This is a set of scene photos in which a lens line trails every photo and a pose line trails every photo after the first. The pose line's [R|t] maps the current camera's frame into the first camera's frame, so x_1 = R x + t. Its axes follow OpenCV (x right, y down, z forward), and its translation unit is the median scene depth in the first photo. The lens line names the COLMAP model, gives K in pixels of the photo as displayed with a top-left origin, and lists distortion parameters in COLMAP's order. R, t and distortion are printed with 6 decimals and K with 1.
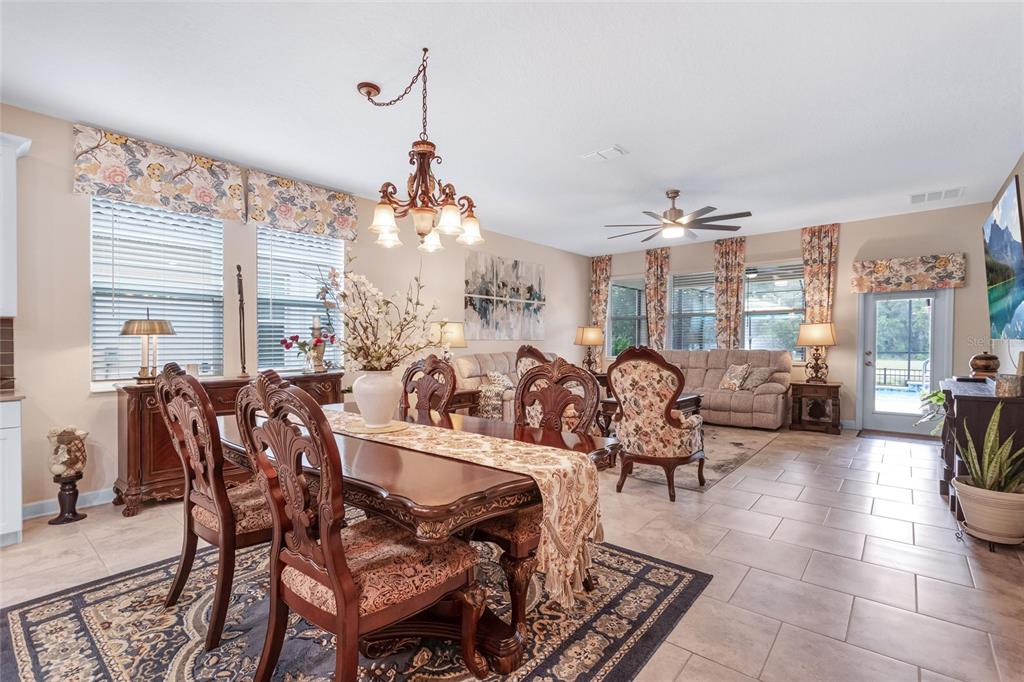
lens RADIAL K [[464.3, 0, 512.8], [0, 464.3, 346.7], [0, 0, 1]] dist [-0.001541, -0.001669]
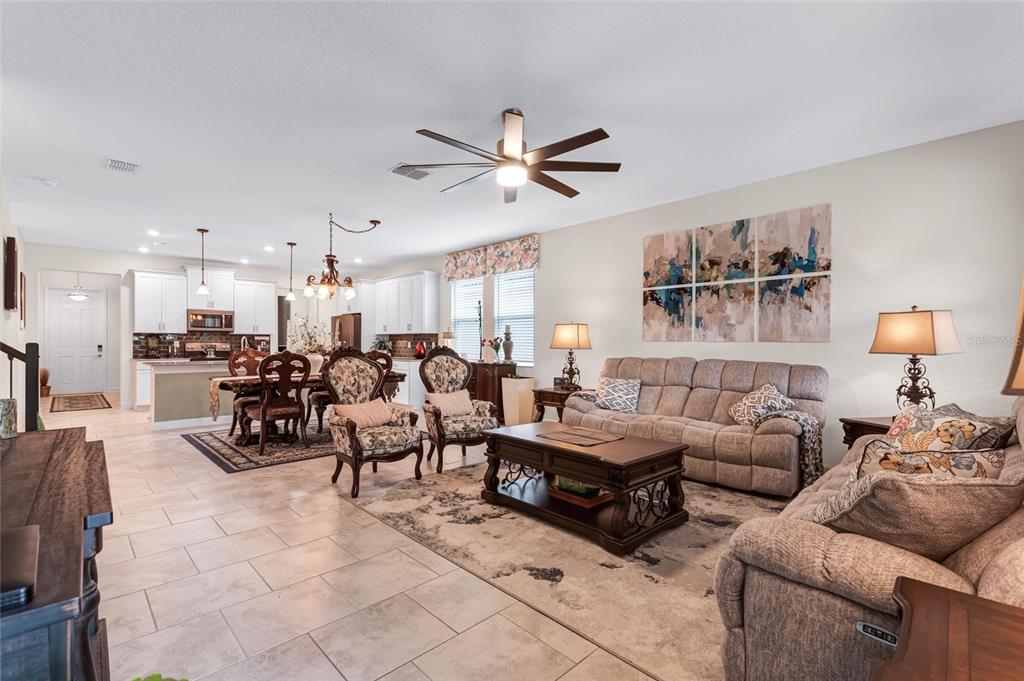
lens RADIAL K [[464.3, 0, 512.8], [0, 464.3, 346.2], [0, 0, 1]] dist [-0.001541, -0.001669]
pose [[-0.108688, 0.010956, -0.994016, 0.783830], [-0.013139, 0.999836, 0.012456, -0.013428], [0.993989, 0.014414, -0.108526, 0.851785]]
